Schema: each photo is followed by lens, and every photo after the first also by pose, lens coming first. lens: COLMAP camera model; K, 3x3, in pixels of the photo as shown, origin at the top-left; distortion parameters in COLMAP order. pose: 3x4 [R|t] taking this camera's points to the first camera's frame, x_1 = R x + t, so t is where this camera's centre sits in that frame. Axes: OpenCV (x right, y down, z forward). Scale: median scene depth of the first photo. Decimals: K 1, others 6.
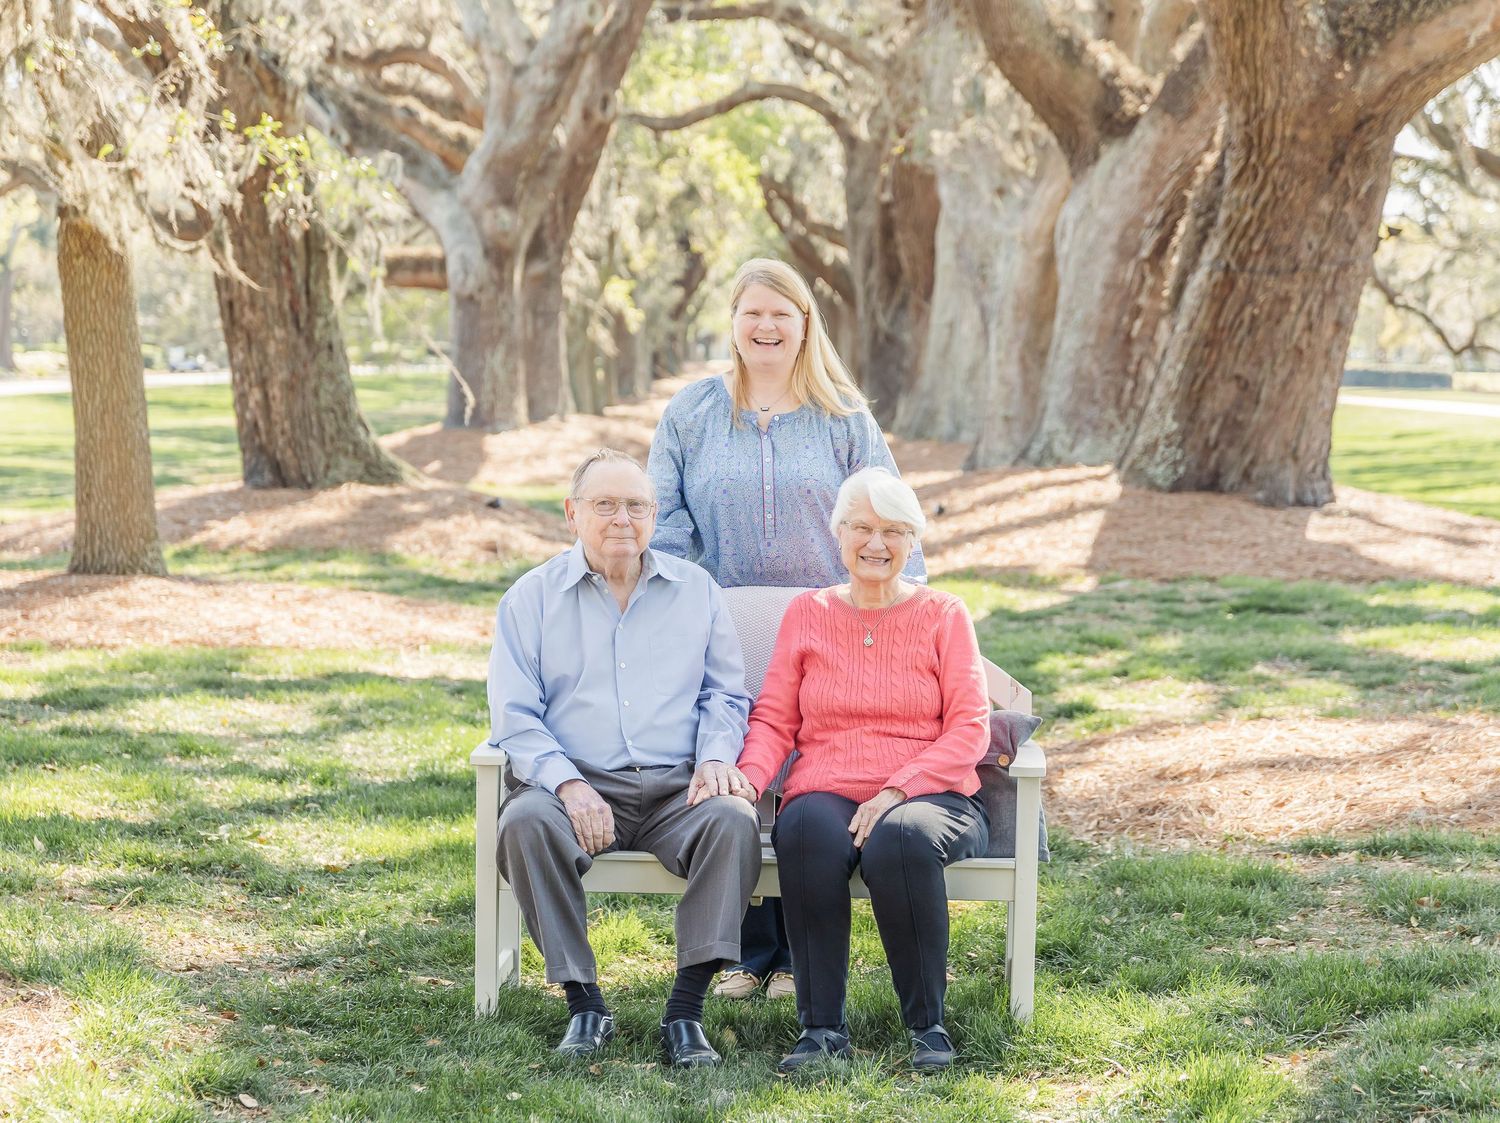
lens RADIAL K [[3648.4, 0, 725.1], [0, 3648.4, 560.5], [0, 0, 1]] dist [-0.225572, -0.057981]
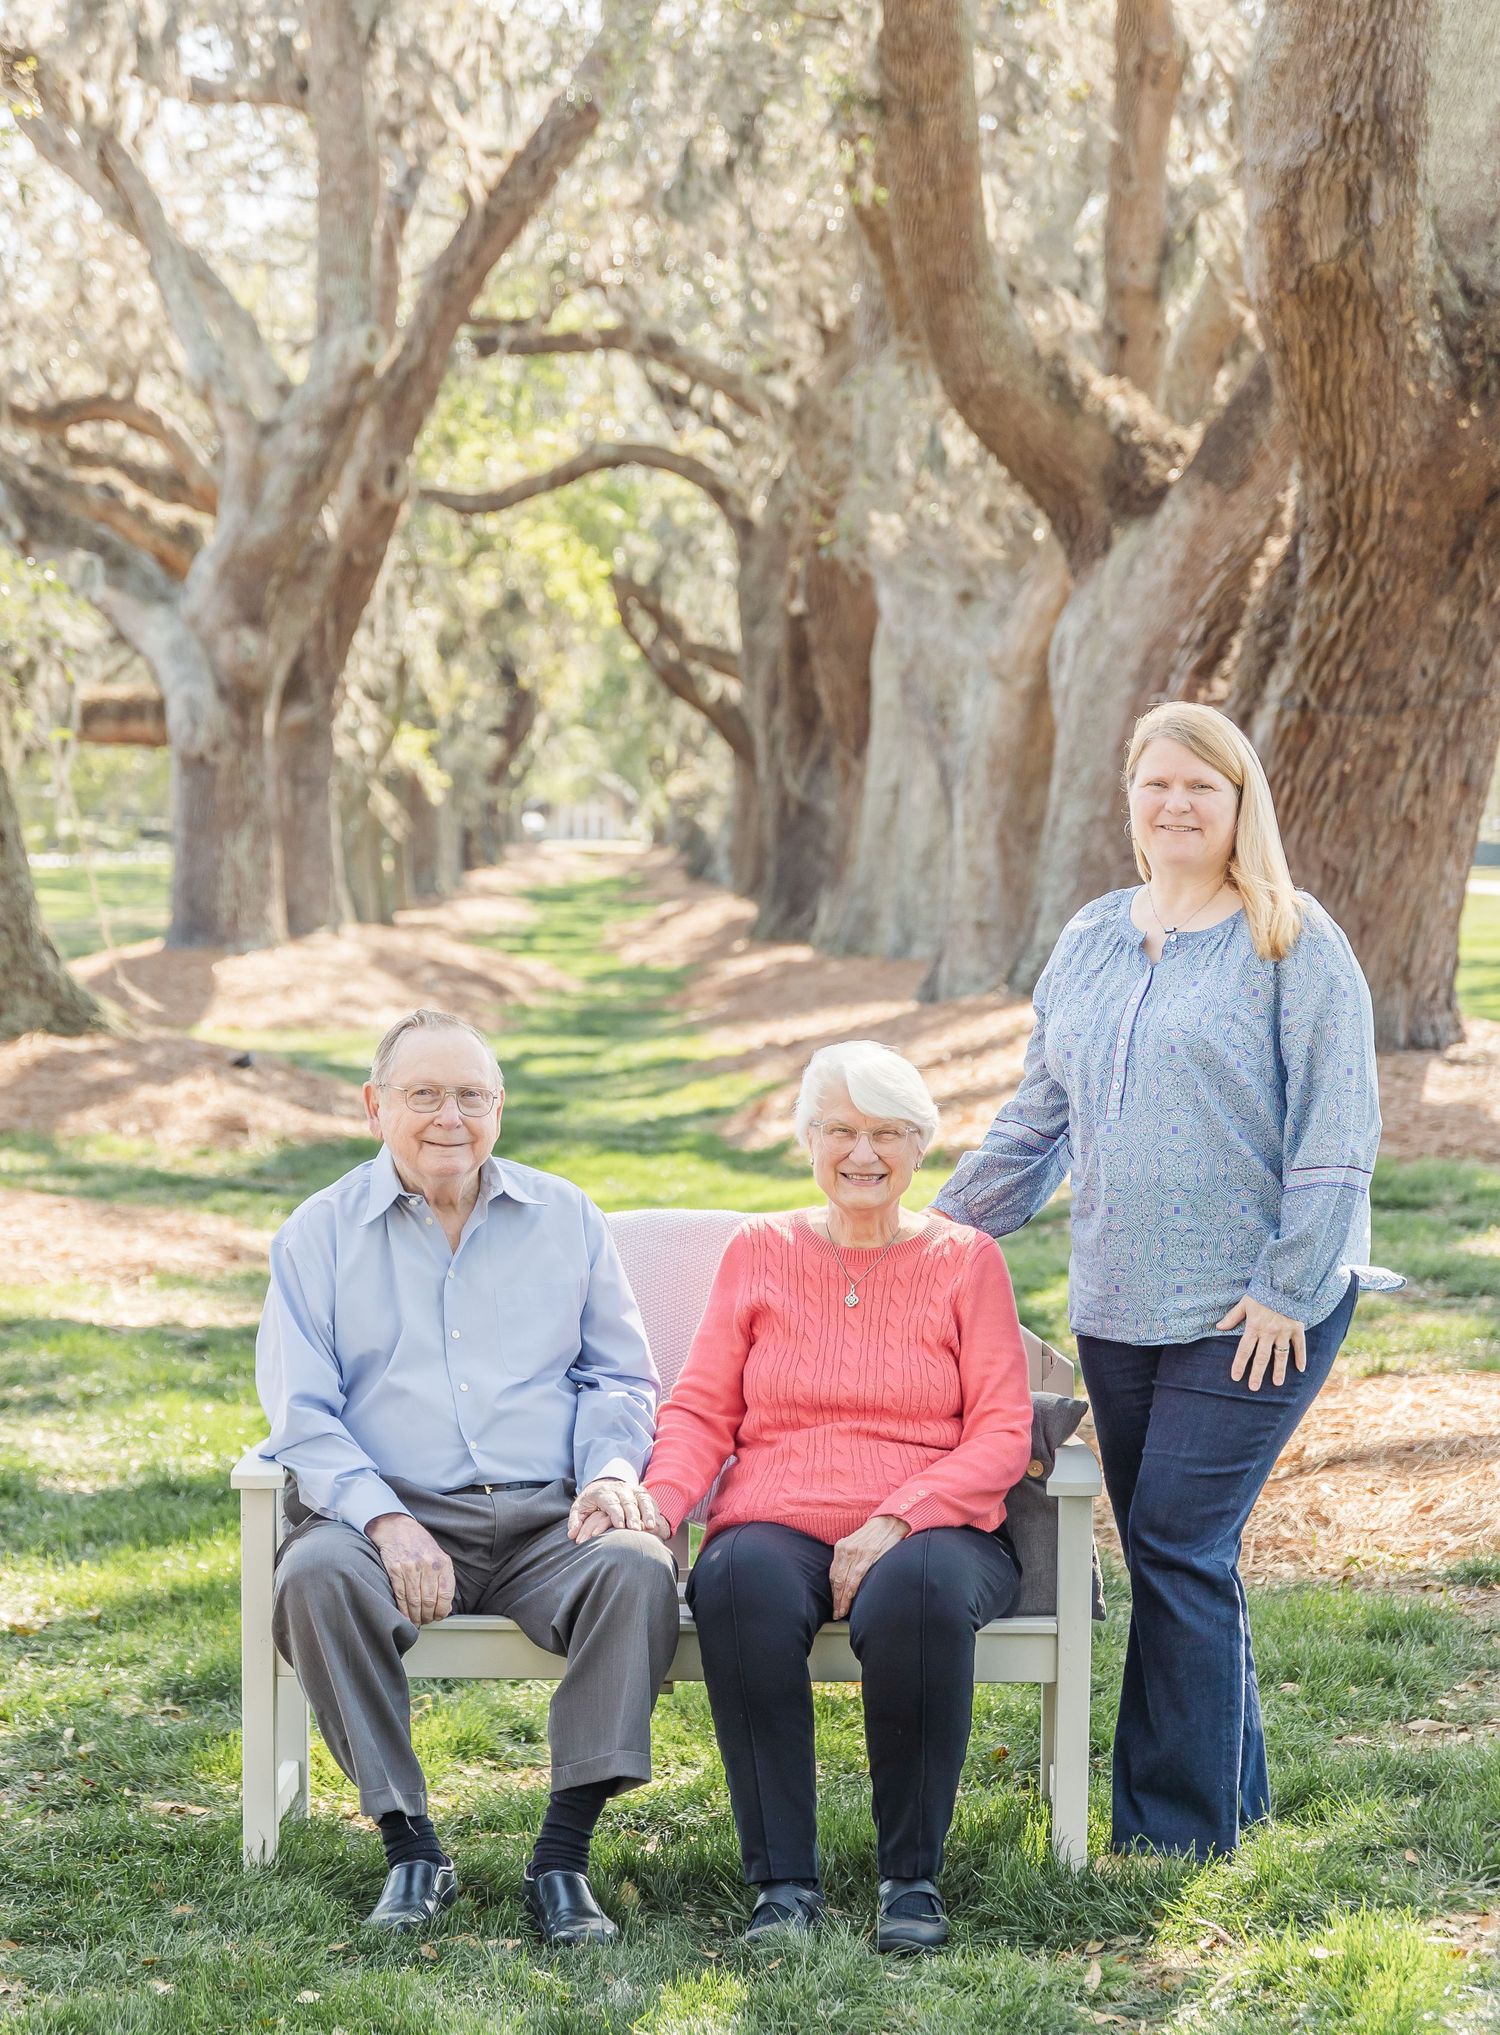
lens RADIAL K [[5228.6, 0, 640.7], [0, 5228.6, 950.4], [0, 0, 1]] dist [-0.190902, -0.296911]
pose [[0.999814, -0.012623, 0.014598, -0.002488], [0.013107, 0.999352, -0.033524, -0.002609], [-0.014165, 0.033709, 0.999331, 0.014833]]
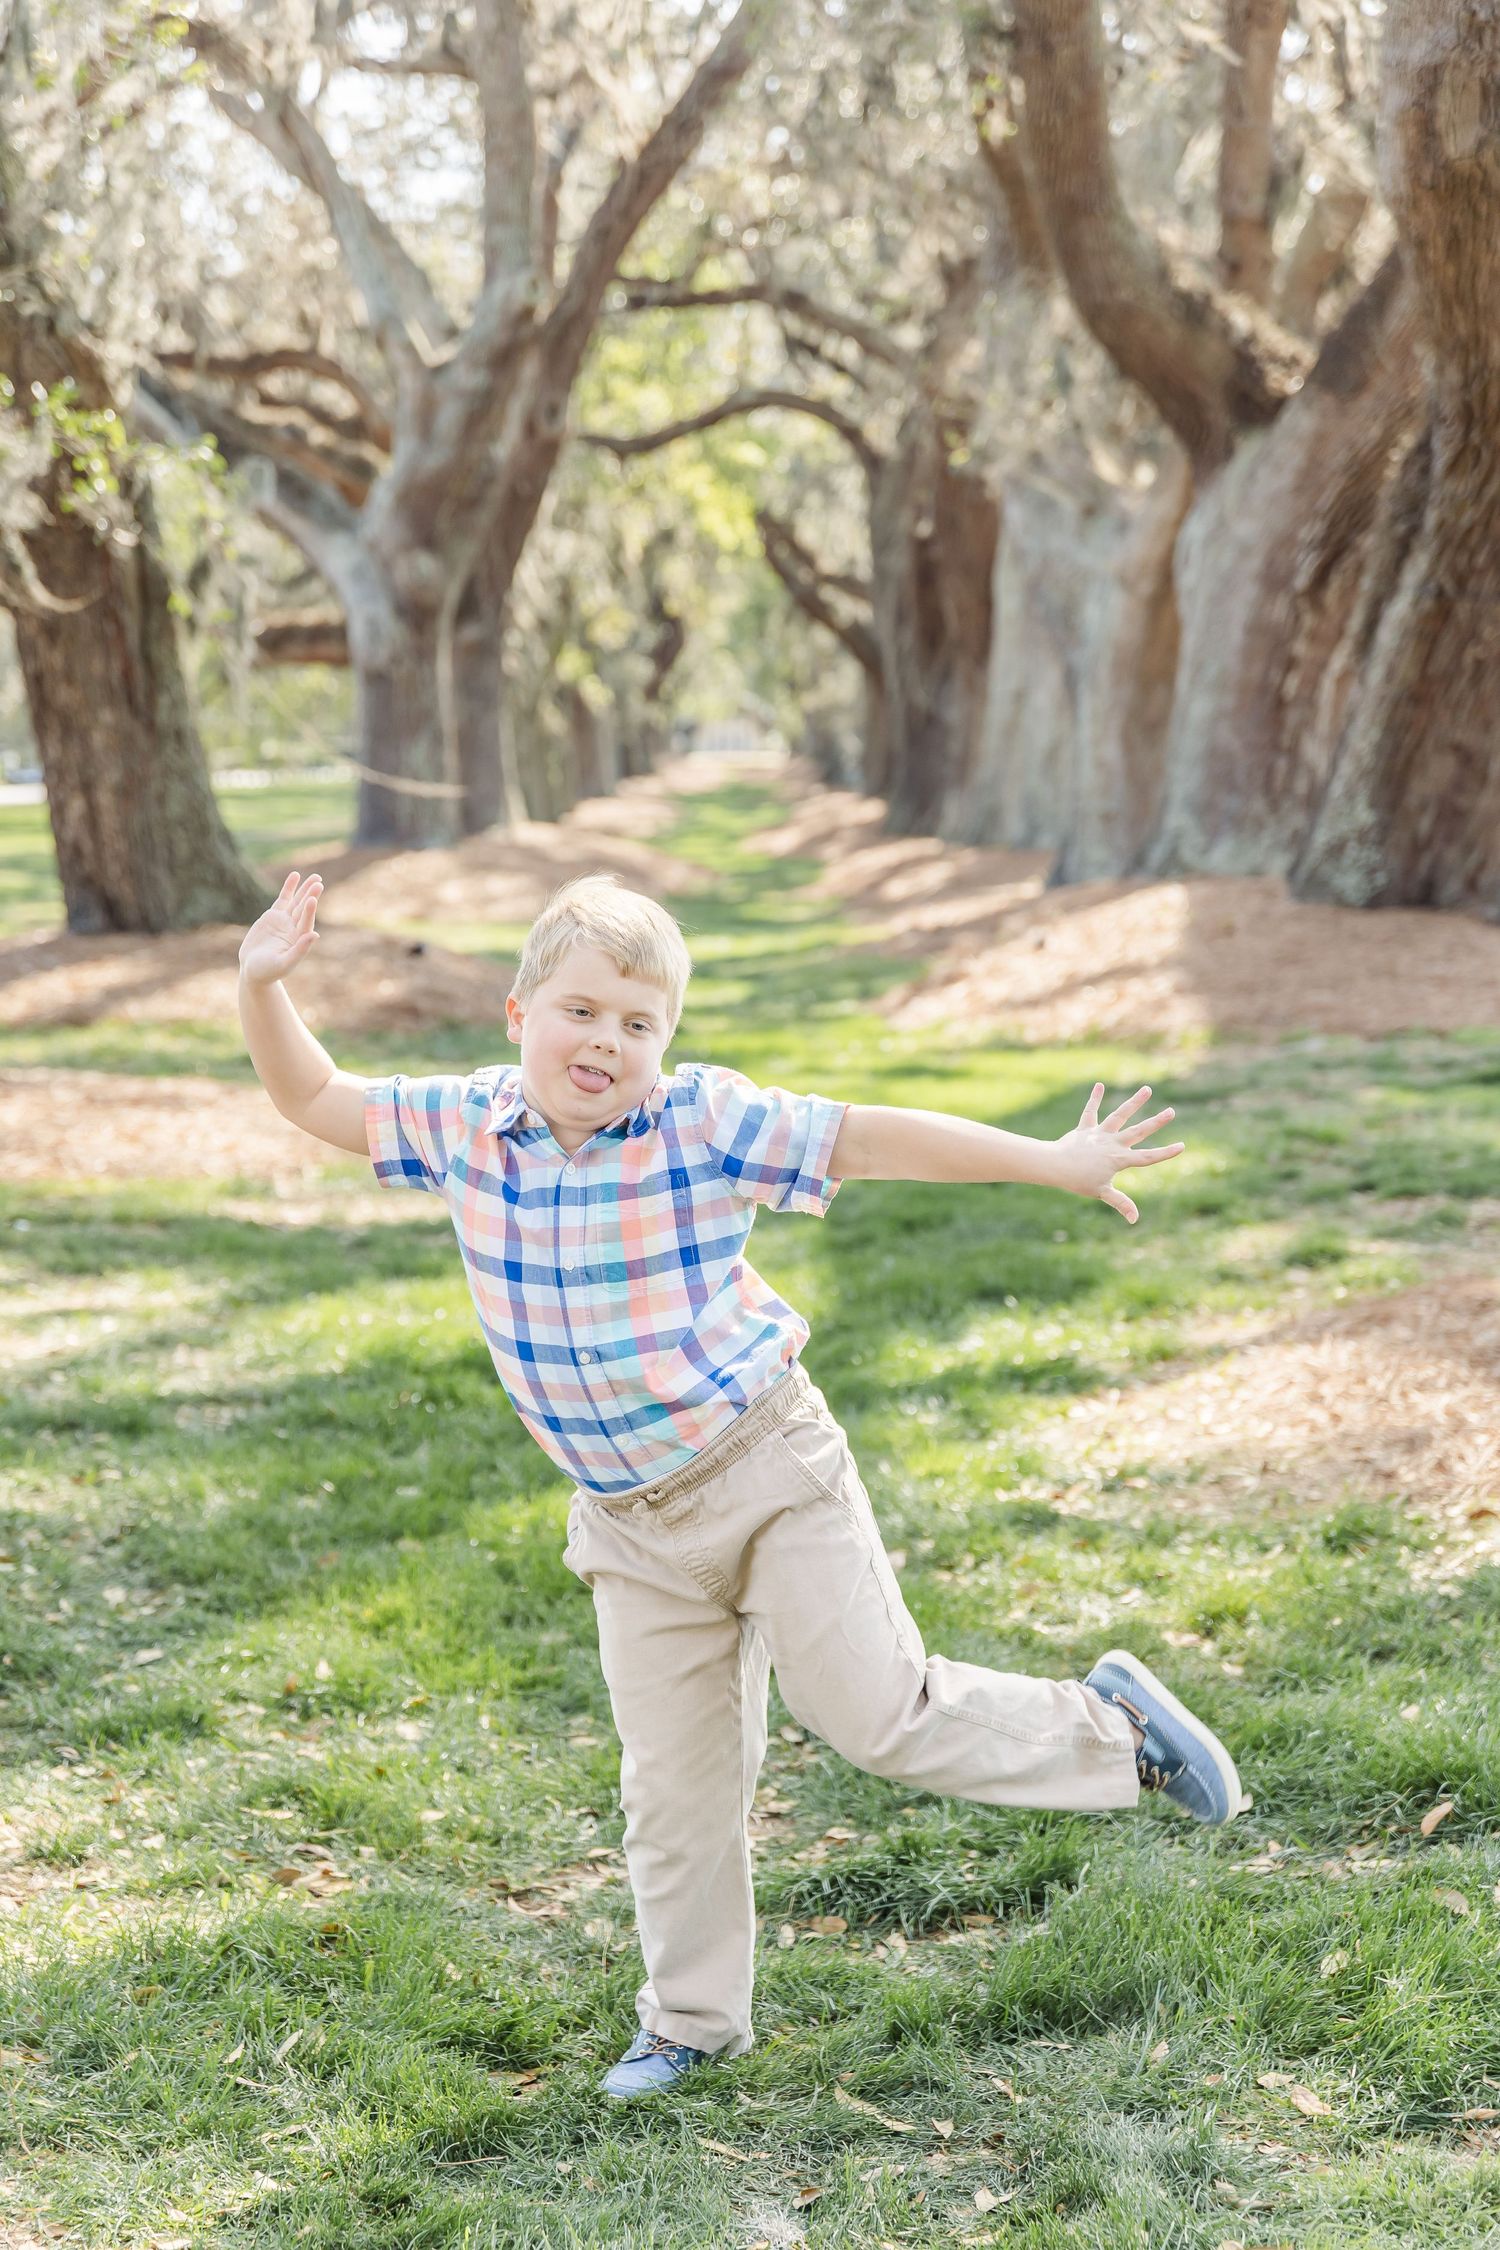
lens RADIAL K [[4527.2, 0, 738.5], [0, 4527.2, 1124.3], [0, 0, 1]] dist [-0.138070, -0.613382]
pose [[0.999686, -0.024588, 0.004819, -0.005490], [0.024452, 0.999350, 0.026474, -0.003290], [-0.005467, -0.026348, 0.999638, 0.116016]]
